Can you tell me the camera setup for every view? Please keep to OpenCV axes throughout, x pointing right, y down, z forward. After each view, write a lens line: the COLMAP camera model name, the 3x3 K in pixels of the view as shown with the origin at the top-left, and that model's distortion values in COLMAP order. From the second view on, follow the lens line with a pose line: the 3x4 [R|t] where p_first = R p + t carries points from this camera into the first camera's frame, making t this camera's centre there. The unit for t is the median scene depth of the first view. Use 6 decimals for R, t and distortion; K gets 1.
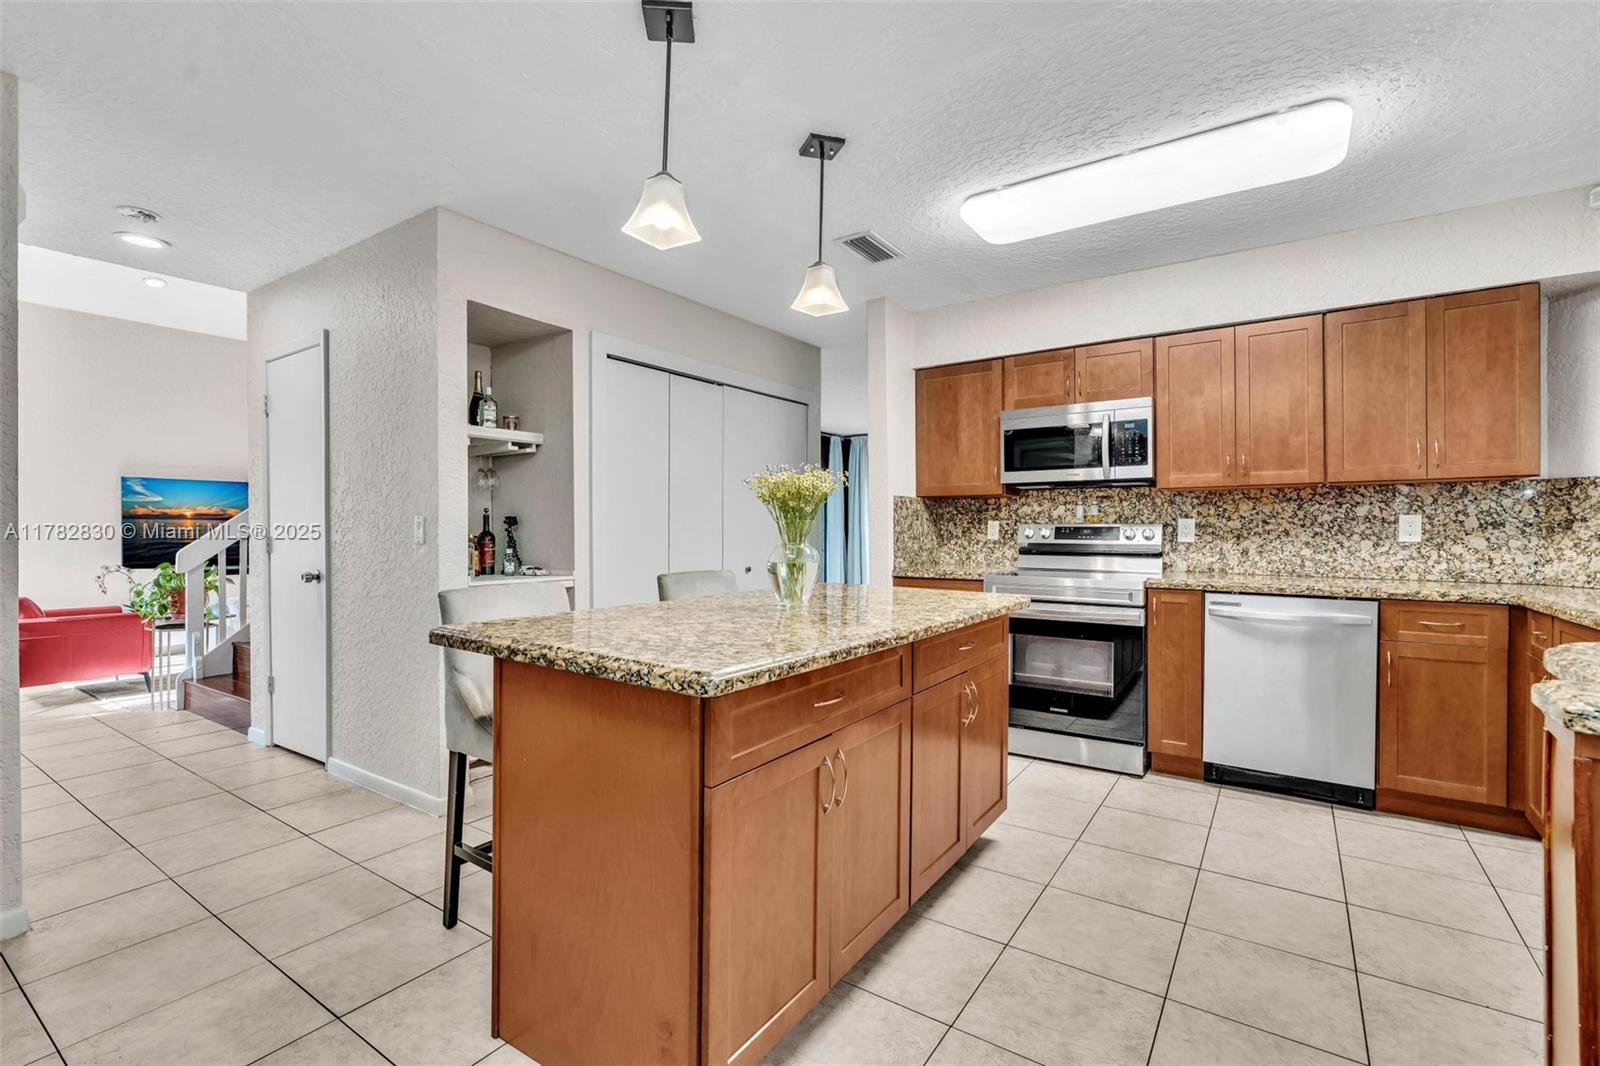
lens RADIAL K [[714.0, 0, 794.2], [0, 714.0, 531.9], [0, 0, 1]] dist [-0.015780, 0.003884]
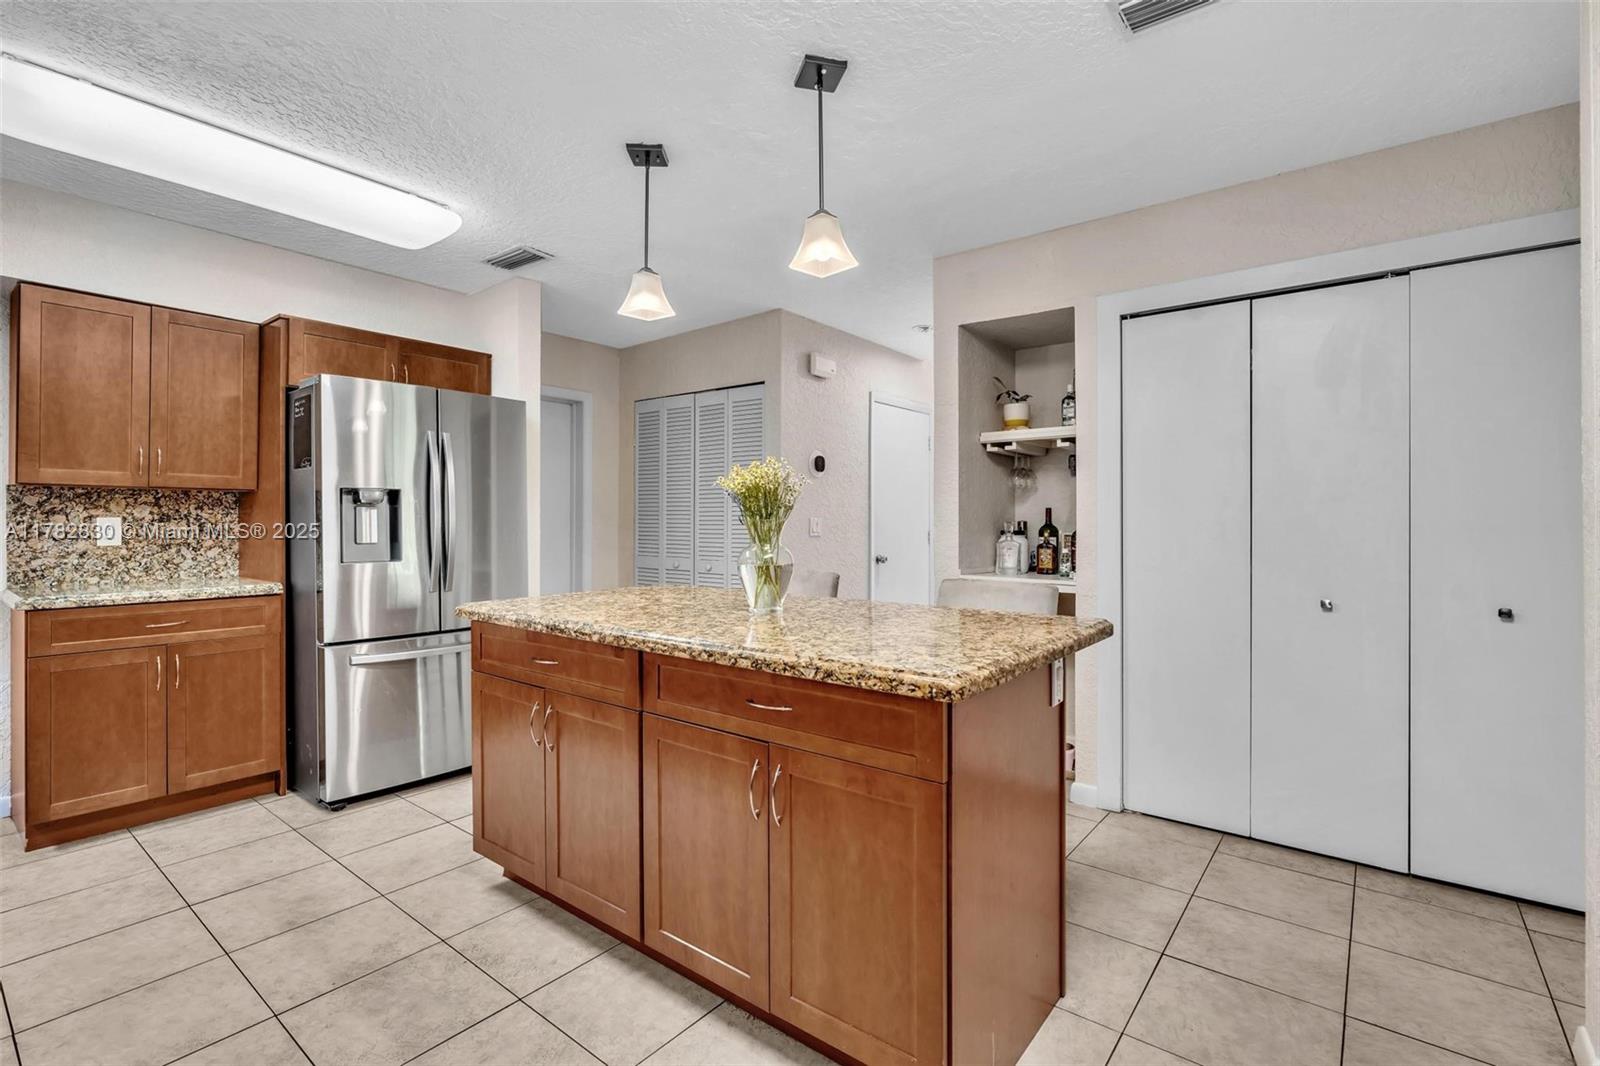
lens RADIAL K [[714.0, 0, 813.2], [0, 714.0, 527.2], [0, 0, 1]] dist [-0.015780, 0.003884]
pose [[-0.058275, 0.006912, -0.998277, 0.664213], [-0.007001, 0.999949, 0.007332, -0.008589], [0.998276, 0.007417, -0.058223, 0.797569]]
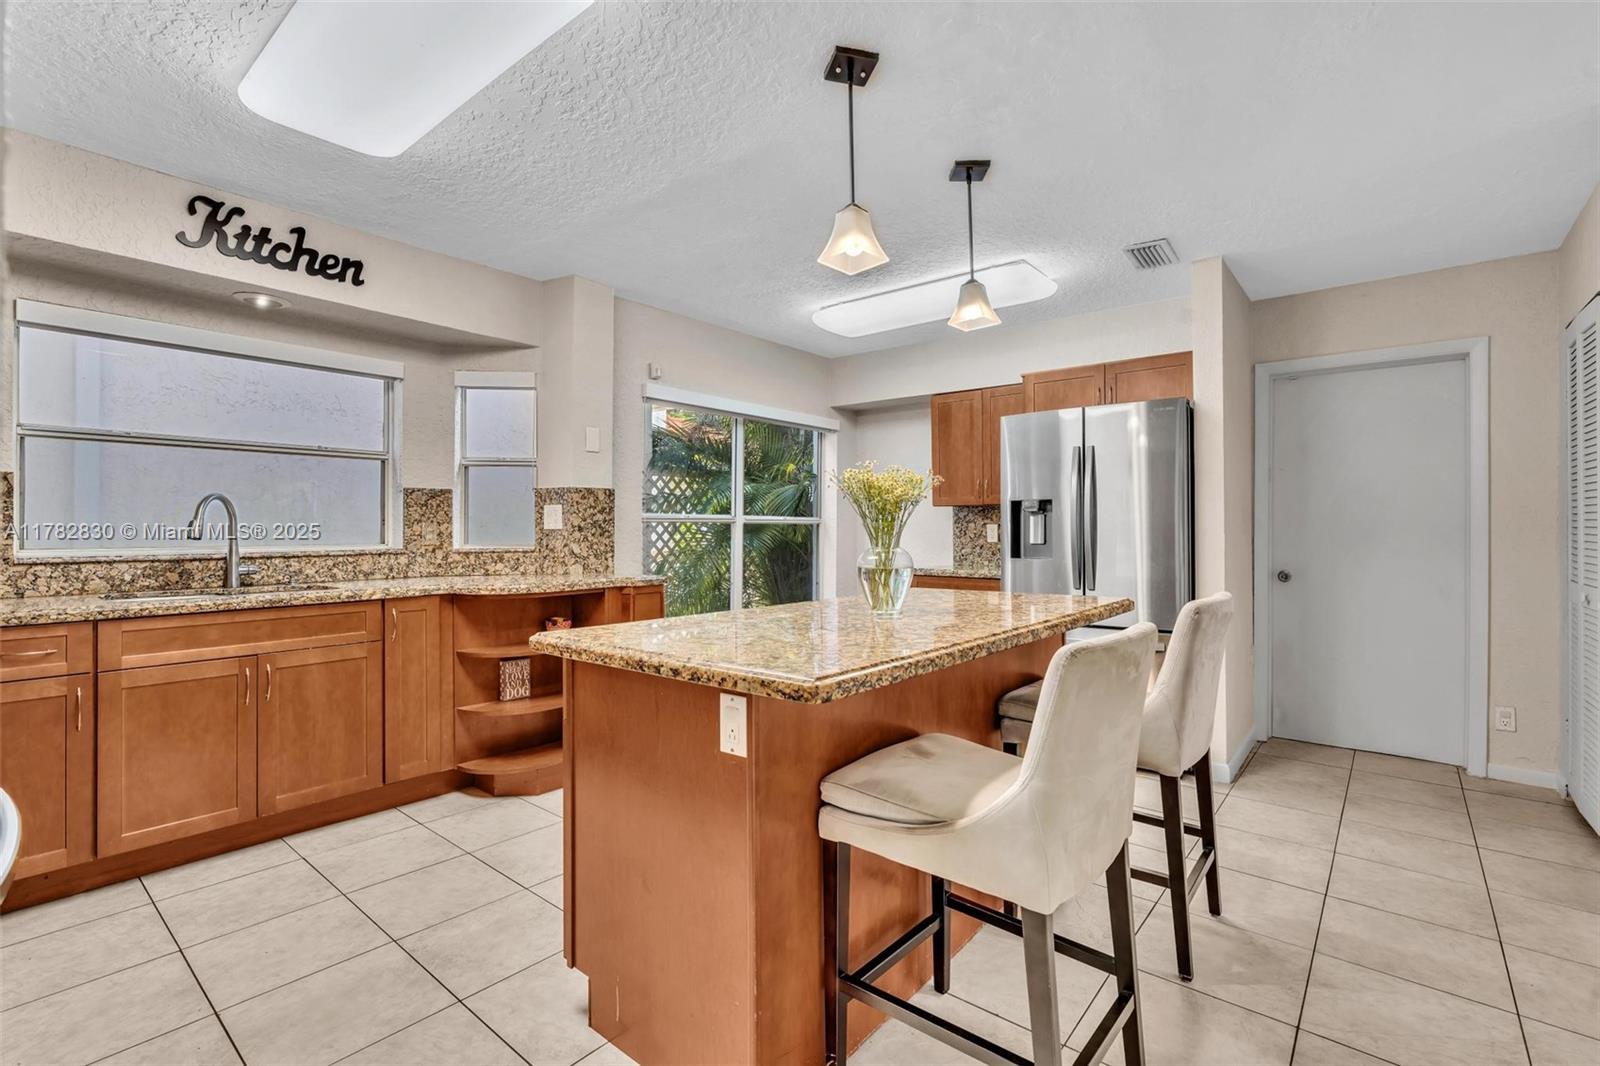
lens RADIAL K [[714.0, 0, 801.0], [0, 714.0, 526.3], [0, 0, 1]] dist [-0.015780, 0.003884]
pose [[-0.996021, 0.001543, 0.089102, 0.018097], [0.001737, 0.999996, 0.002104, -0.007656], [-0.089098, 0.002250, -0.996020, 1.382467]]
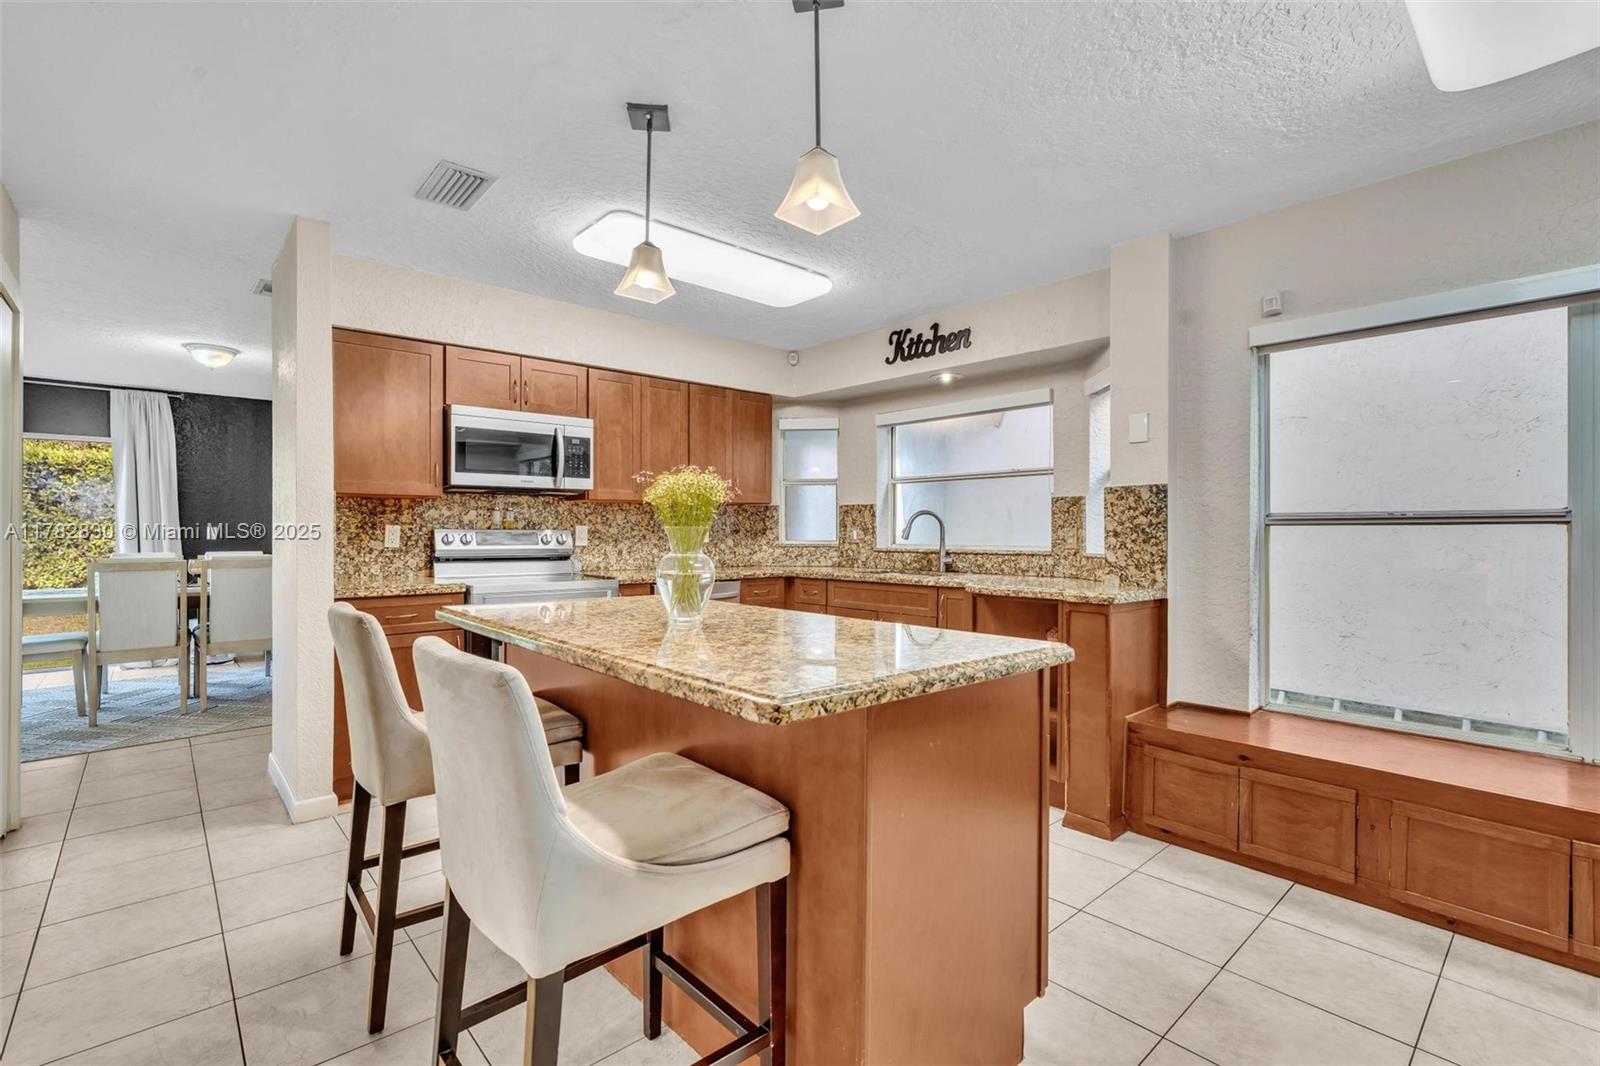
lens RADIAL K [[714.0, 0, 796.7], [0, 714.0, 530.4], [0, 0, 1]] dist [-0.015780, 0.003884]
pose [[0.233604, 0.002491, 0.972329, -0.607383], [0.004814, 0.999981, -0.003719, -0.005550], [-0.972320, 0.005550, 0.233588, 0.460706]]
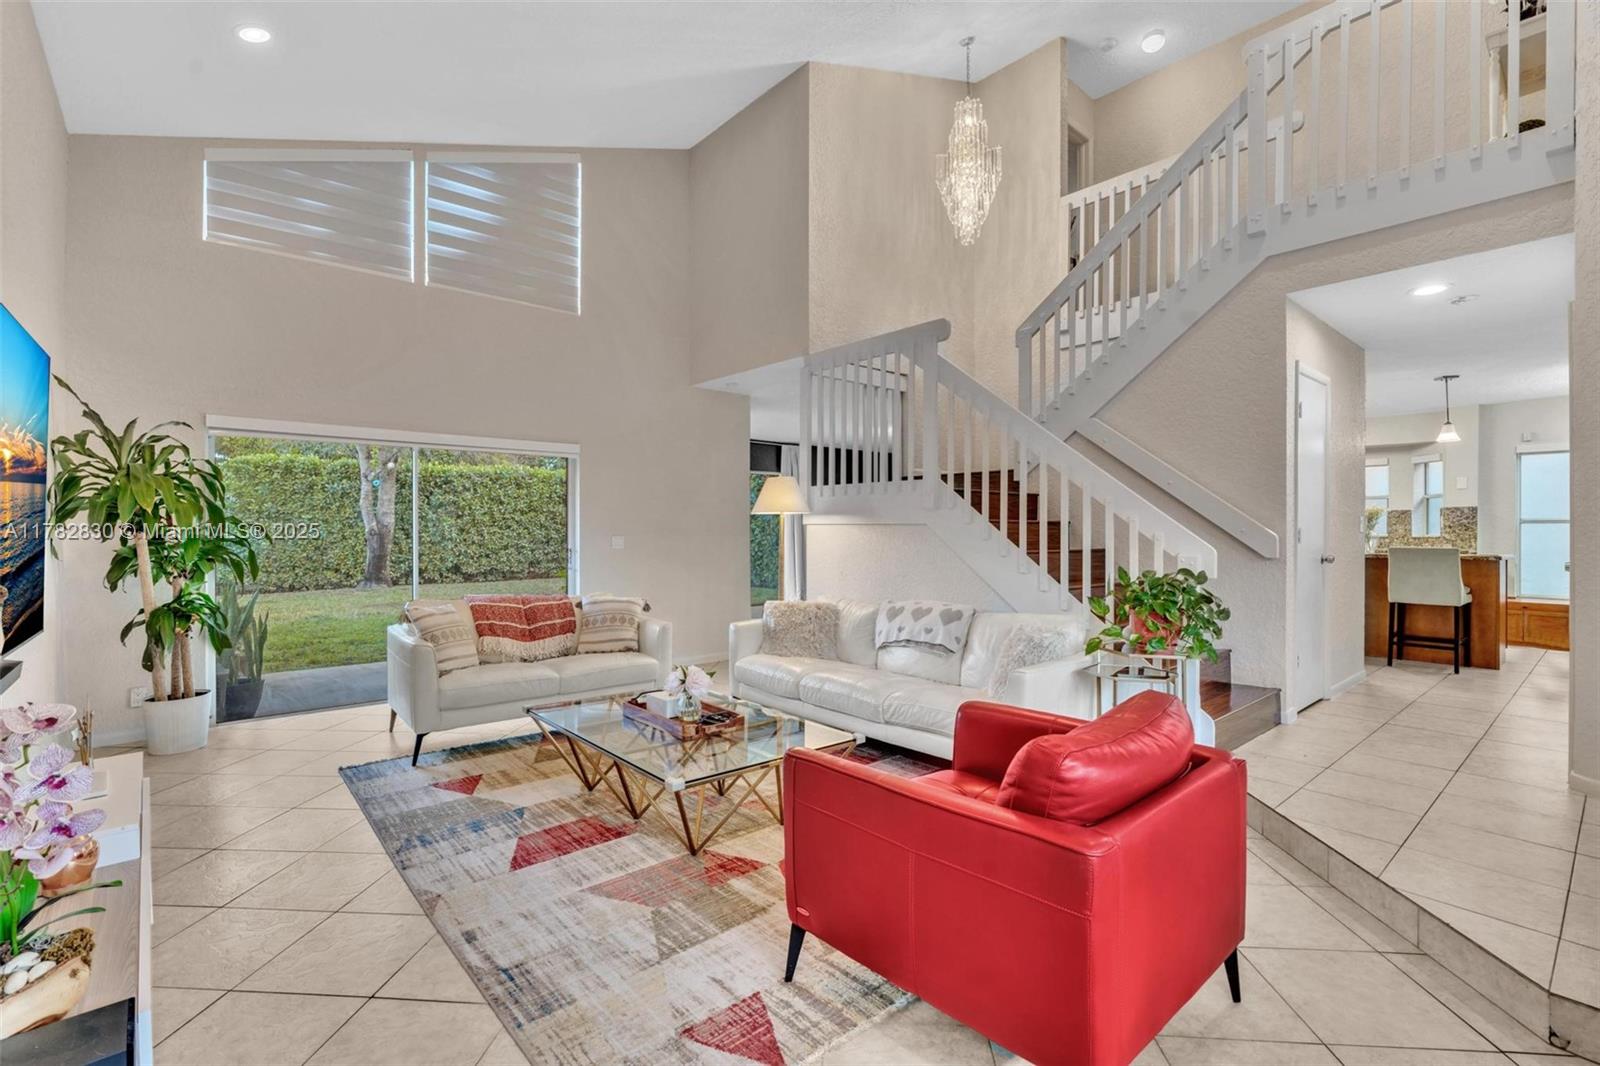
lens RADIAL K [[714.0, 0, 797.5], [0, 714.0, 533.9], [0, 0, 1]] dist [-0.015780, 0.003884]
pose [[0.256399, -0.002876, 0.966567, -2.429200], [0.003400, 0.999992, 0.002073, 0.008782], [-0.966565, 0.002755, 0.256407, 1.795538]]
